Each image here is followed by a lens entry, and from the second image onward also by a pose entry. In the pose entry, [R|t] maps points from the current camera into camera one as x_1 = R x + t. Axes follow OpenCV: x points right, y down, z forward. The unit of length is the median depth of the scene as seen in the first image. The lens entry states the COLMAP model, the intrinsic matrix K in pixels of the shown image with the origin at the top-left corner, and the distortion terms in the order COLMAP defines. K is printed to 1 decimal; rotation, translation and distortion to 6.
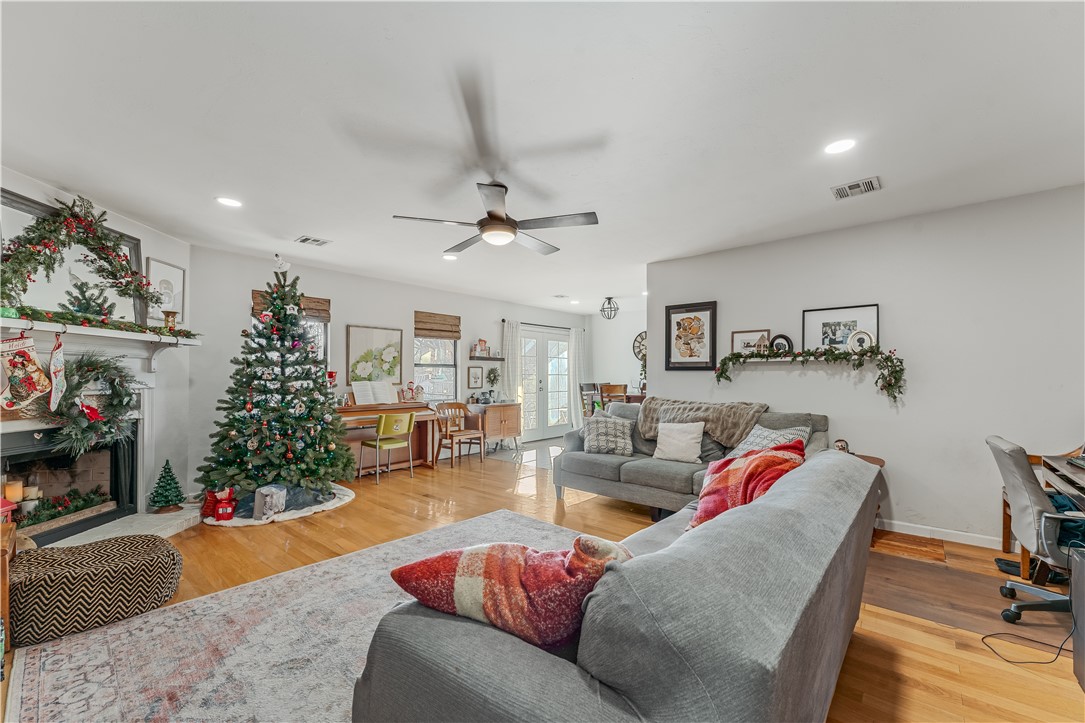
lens RADIAL K [[444.1, 0, 546.9], [0, 444.1, 369.8], [0, 0, 1]] dist [-0.002330, 0.000647]
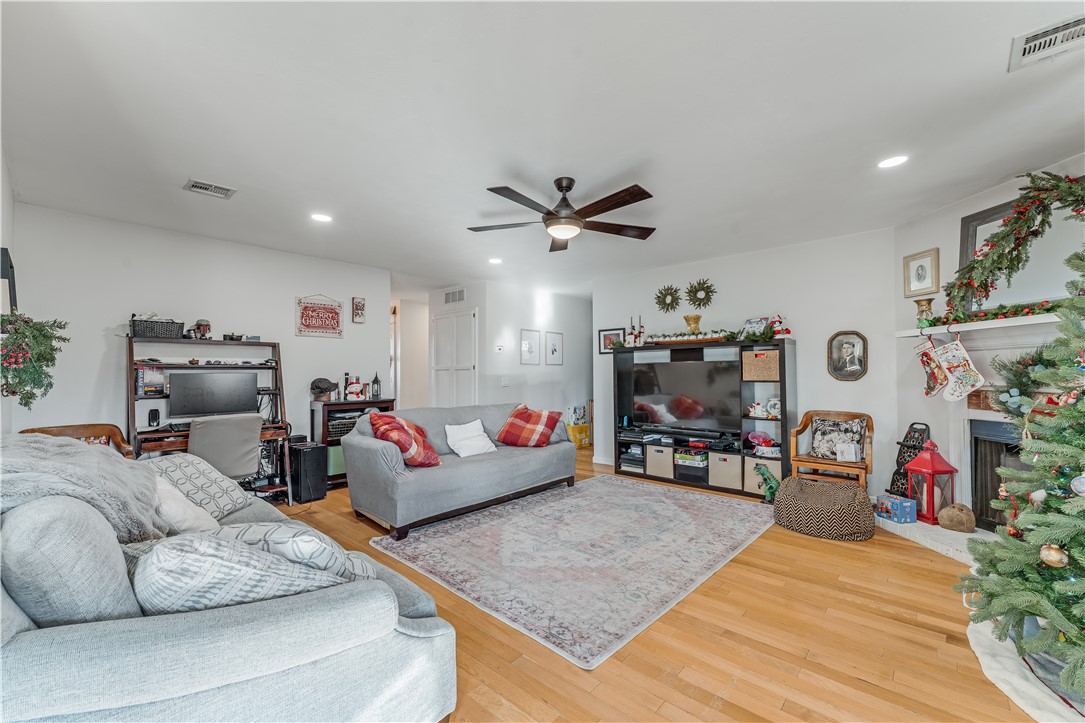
lens RADIAL K [[444.1, 0, 540.1], [0, 444.1, 368.0], [0, 0, 1]] dist [-0.002330, 0.000647]
pose [[-0.999660, 0.003294, 0.025885, -0.091440], [0.002620, 0.999657, -0.026044, 0.033613], [-0.025962, -0.025967, -0.999326, 2.253477]]
